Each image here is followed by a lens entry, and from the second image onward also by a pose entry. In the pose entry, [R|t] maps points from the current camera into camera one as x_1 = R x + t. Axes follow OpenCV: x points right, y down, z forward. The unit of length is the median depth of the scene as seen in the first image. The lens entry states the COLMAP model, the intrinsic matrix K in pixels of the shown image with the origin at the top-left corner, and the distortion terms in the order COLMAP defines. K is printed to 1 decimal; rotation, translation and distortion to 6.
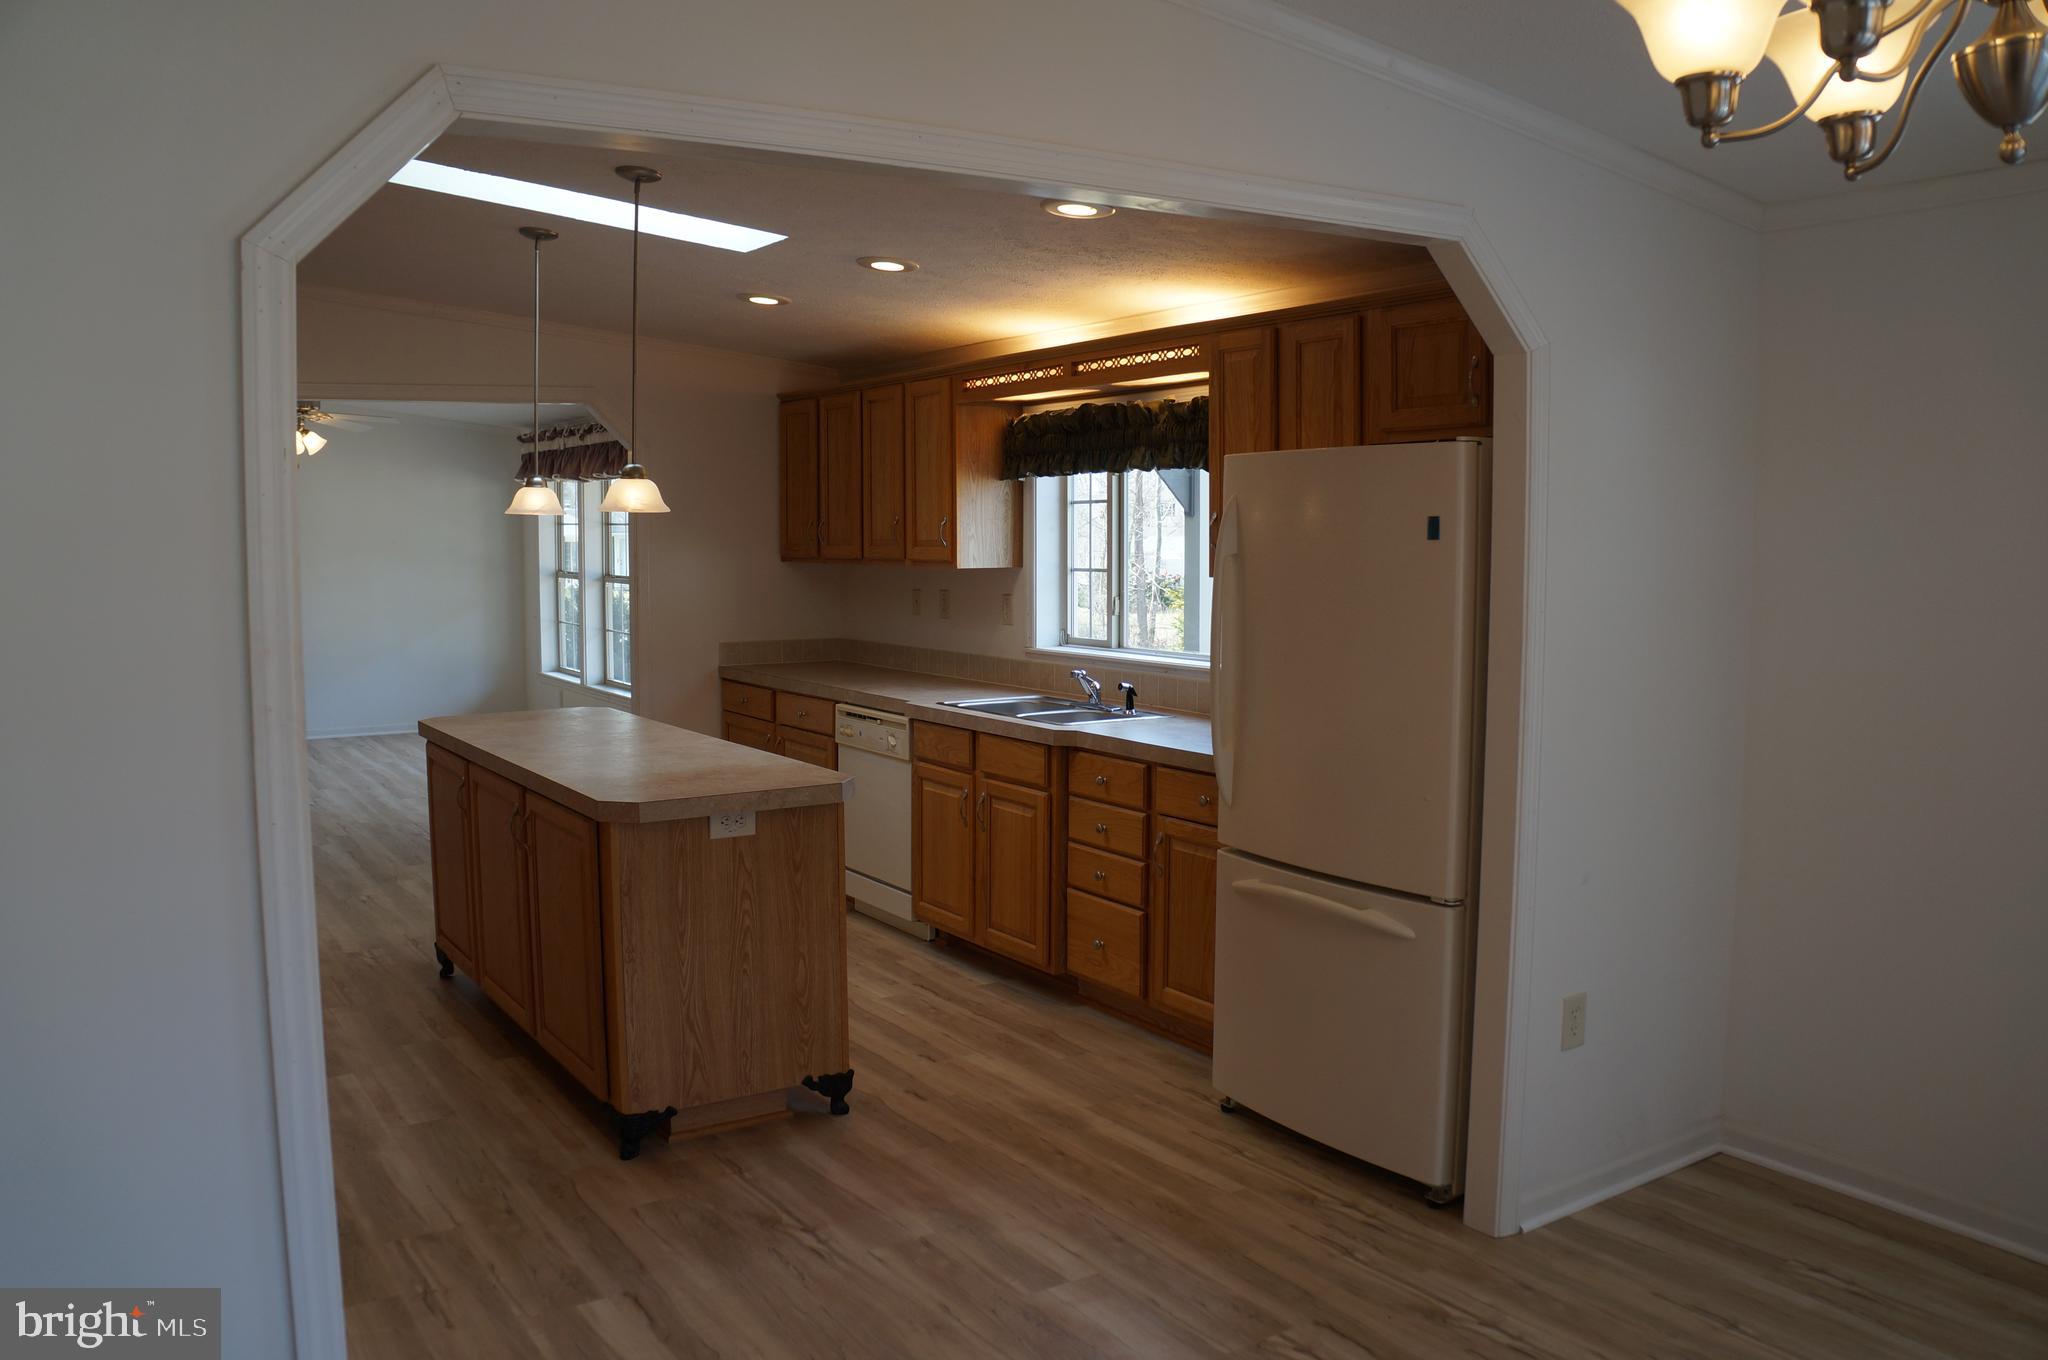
lens RADIAL K [[1635.7, 0, 1023.5], [0, 1635.7, 668.6], [0, 0, 1]] dist [-0.076051, 0.027416]
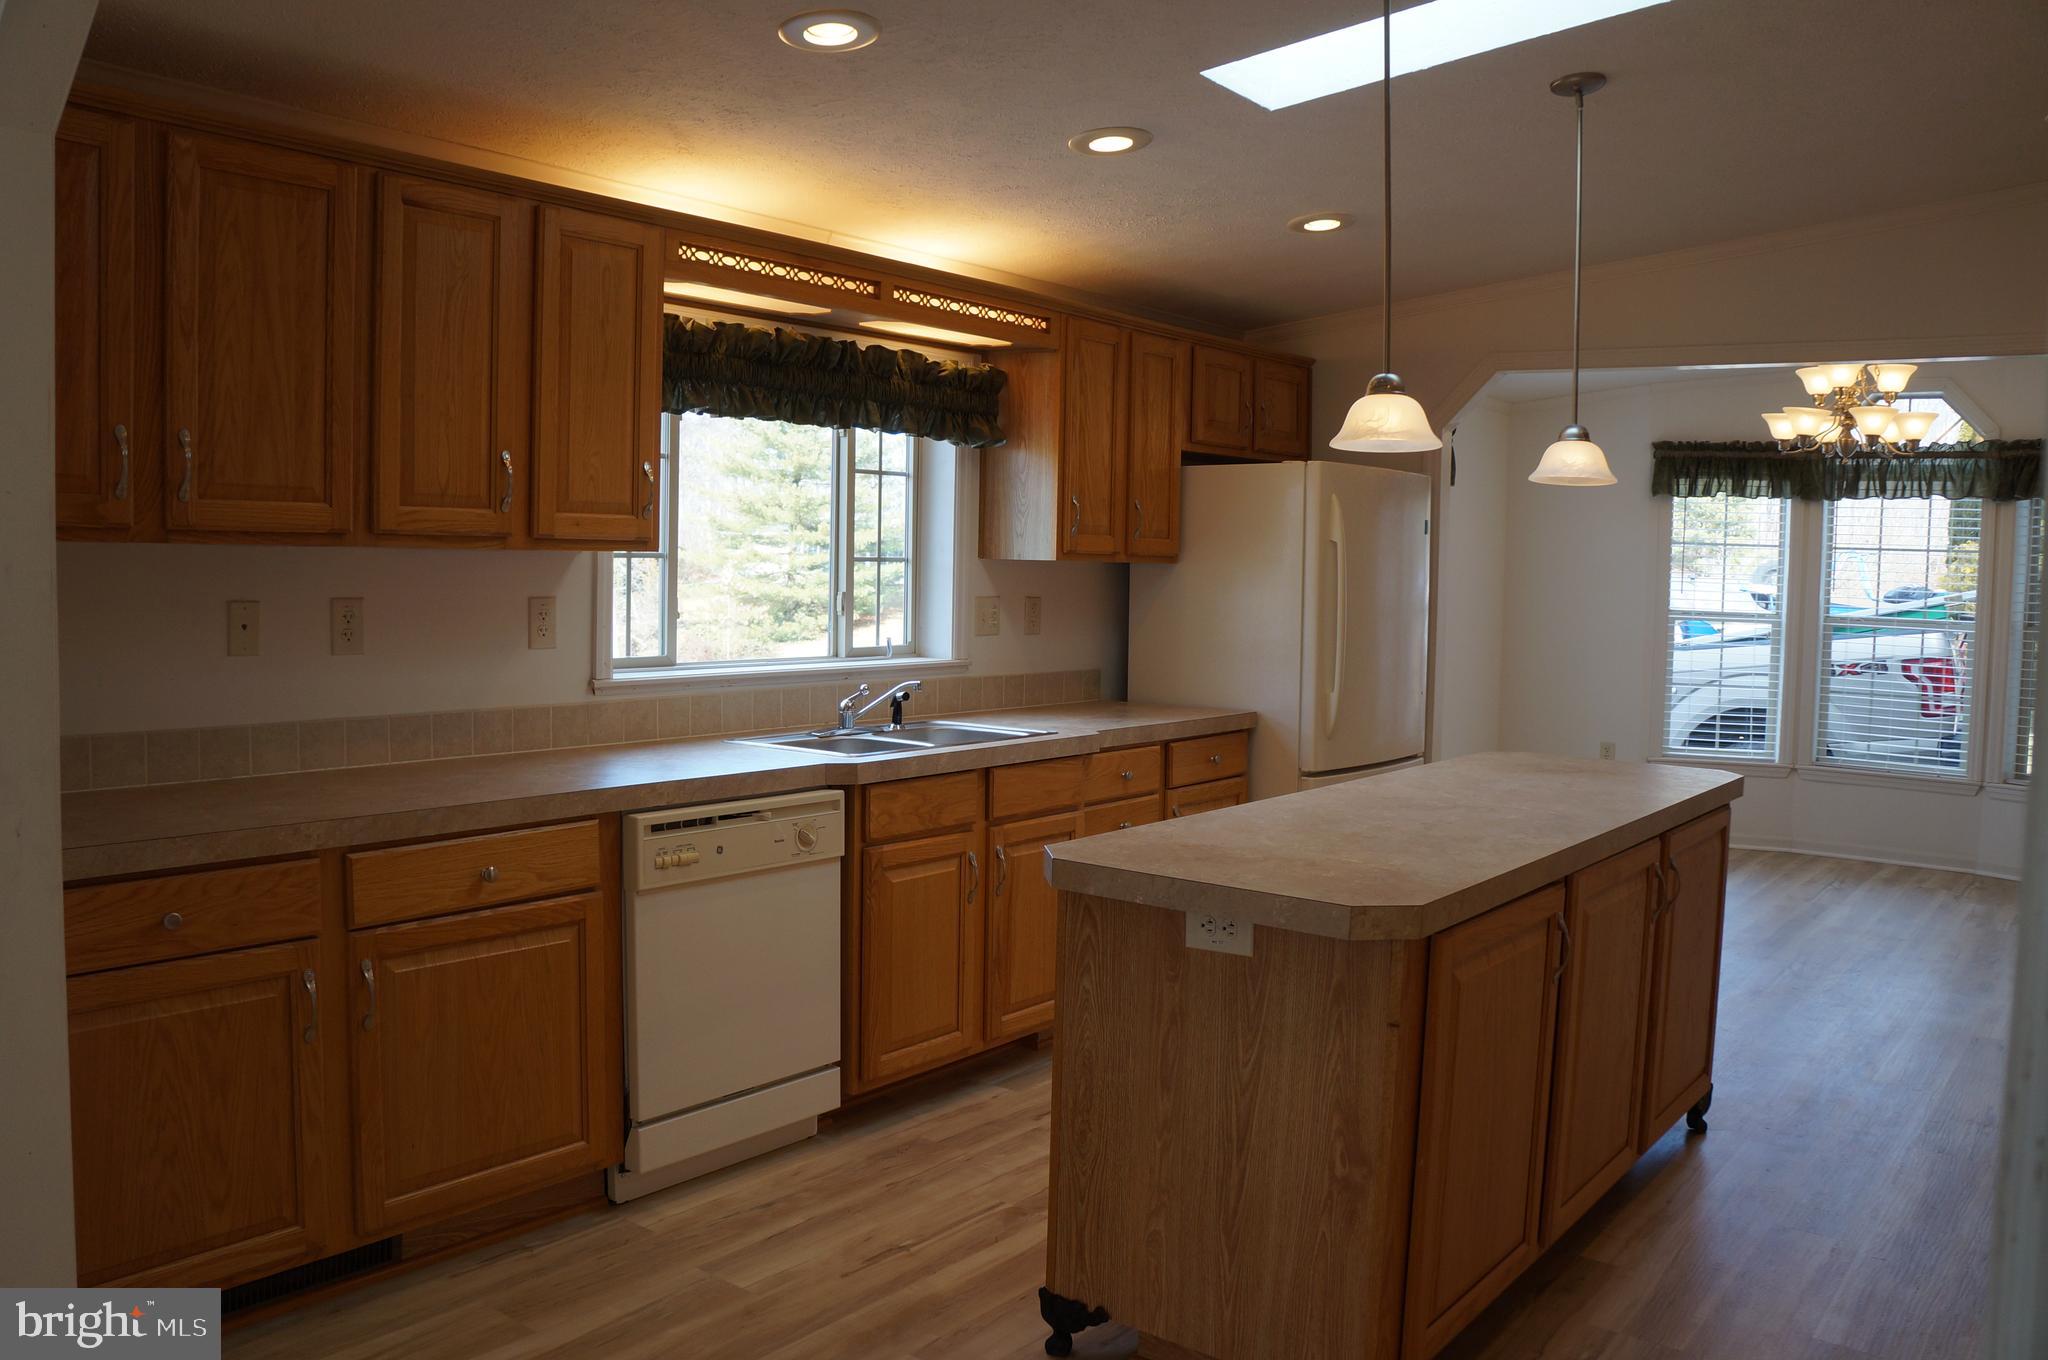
lens RADIAL K [[1635.7, 0, 1031.6], [0, 1635.7, 693.8], [0, 0, 1]] dist [-0.076051, 0.027416]
pose [[-0.332329, -0.078027, 0.939930, -0.696316], [0.061761, 0.992633, 0.104238, -0.068585], [-0.941139, 0.092693, -0.325062, 1.151264]]
